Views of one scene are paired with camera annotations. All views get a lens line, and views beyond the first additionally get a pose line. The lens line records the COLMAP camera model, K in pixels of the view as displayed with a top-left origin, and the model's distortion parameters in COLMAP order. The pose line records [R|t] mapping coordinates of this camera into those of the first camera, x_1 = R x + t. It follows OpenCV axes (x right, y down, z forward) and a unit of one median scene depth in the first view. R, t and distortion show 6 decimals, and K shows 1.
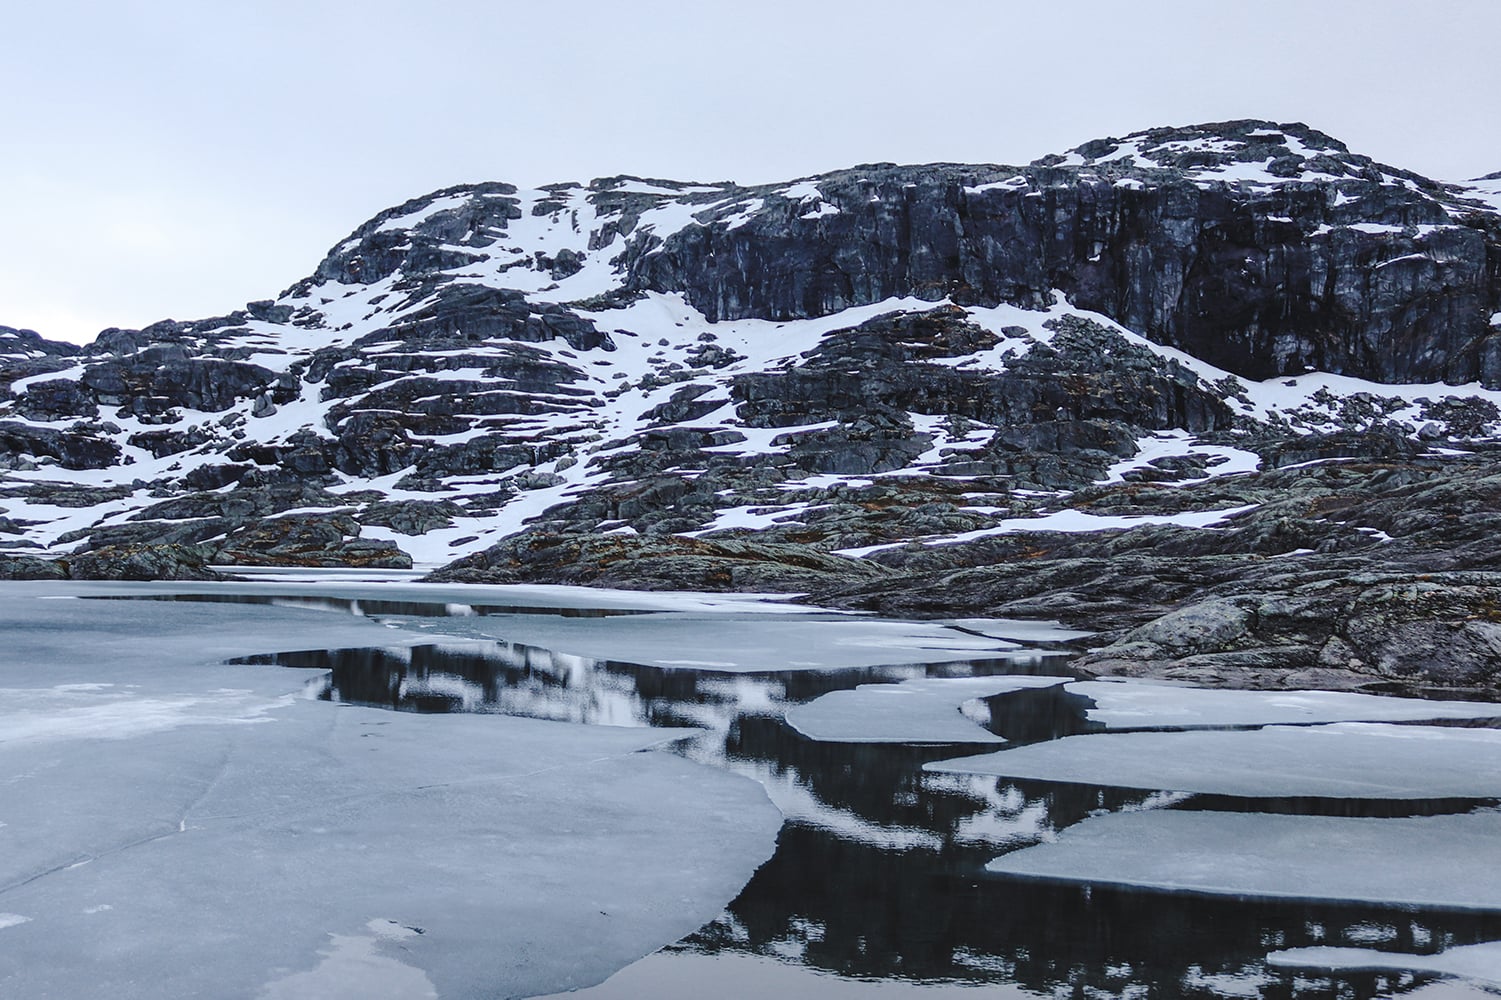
lens RADIAL K [[1521.8, 0, 750.5], [0, 1521.8, 500.0], [0, 0, 1]] dist [-0.088510, 0.007304]
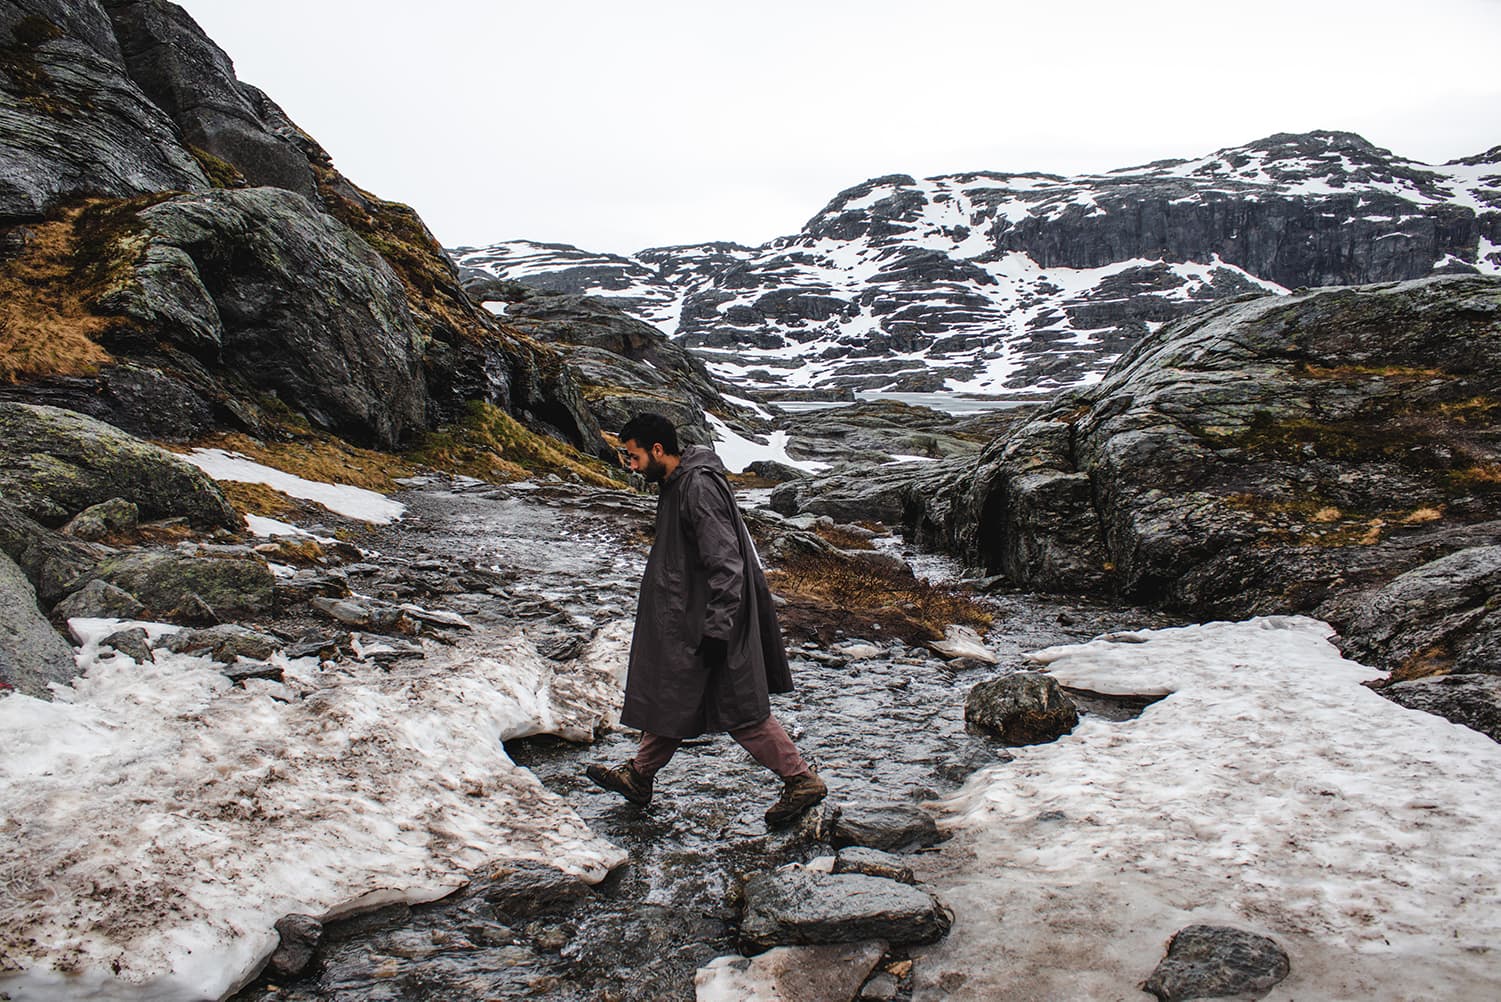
lens RADIAL K [[1442.5, 0, 699.4], [0, 1442.5, 522.8], [0, 0, 1]] dist [-0.175084, 0.193158]
pose [[0.988613, -0.000235, -0.150479, -0.209305], [0.022879, 0.988608, 0.148767, -0.079977], [0.148730, -0.150516, 0.977356, -1.067693]]
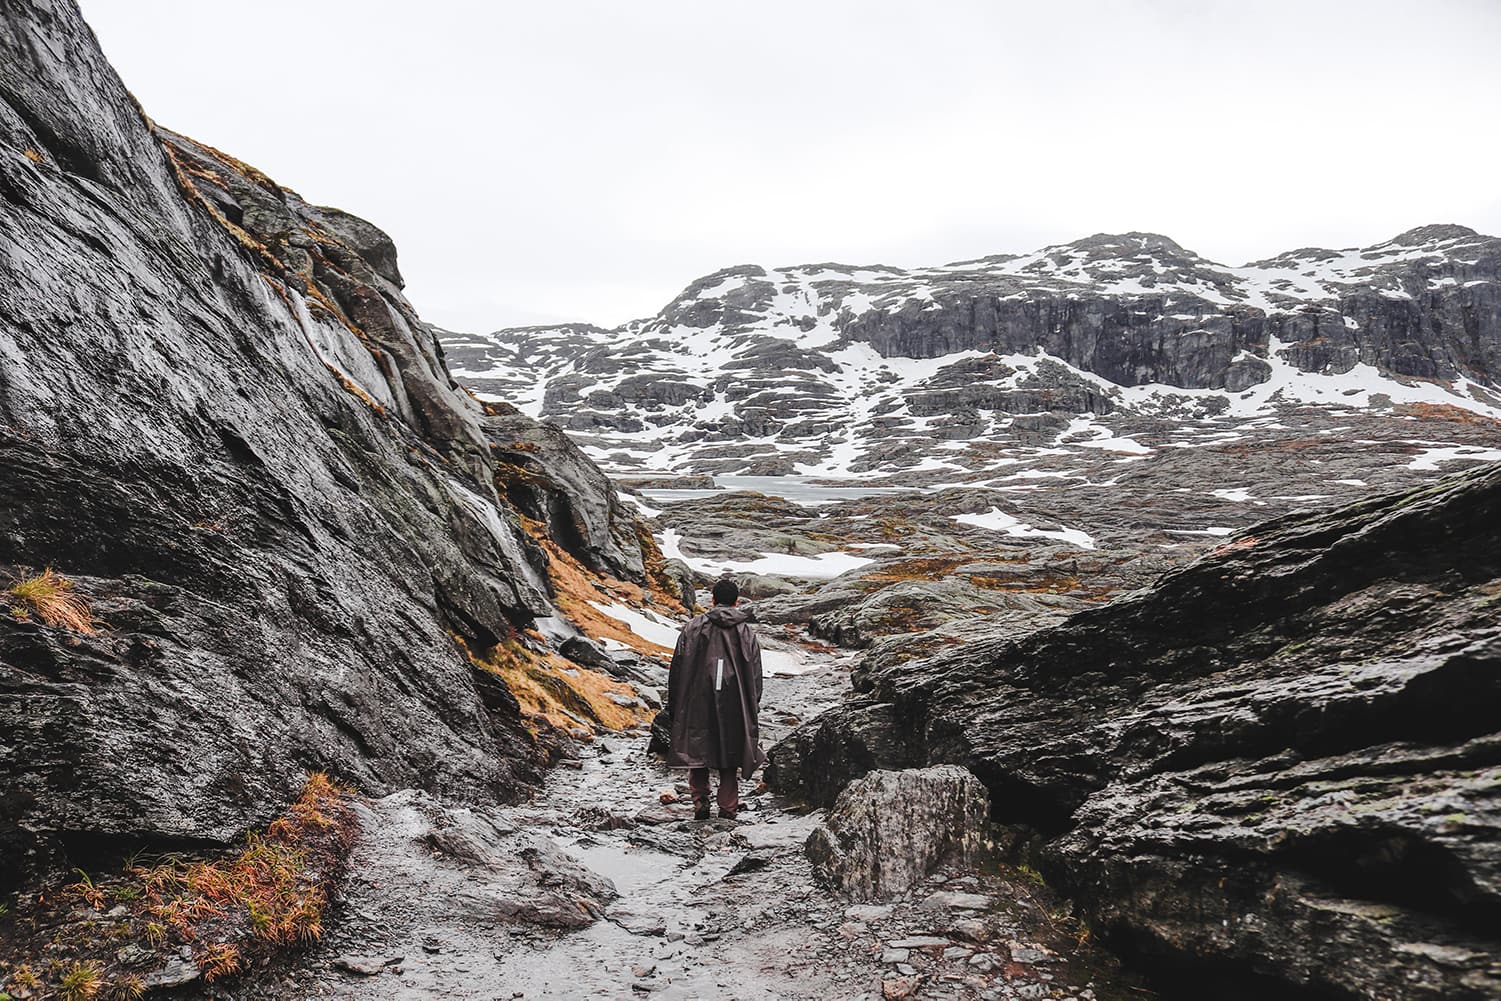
lens RADIAL K [[1479.5, 0, 750.5], [0, 1479.5, 500.5], [0, 0, 1]] dist [-0.168400, 0.141971]
pose [[0.999944, -0.006321, -0.008479, -0.217662], [0.007052, 0.995997, 0.089111, -0.111551], [0.007882, -0.089165, 0.995986, -1.234551]]
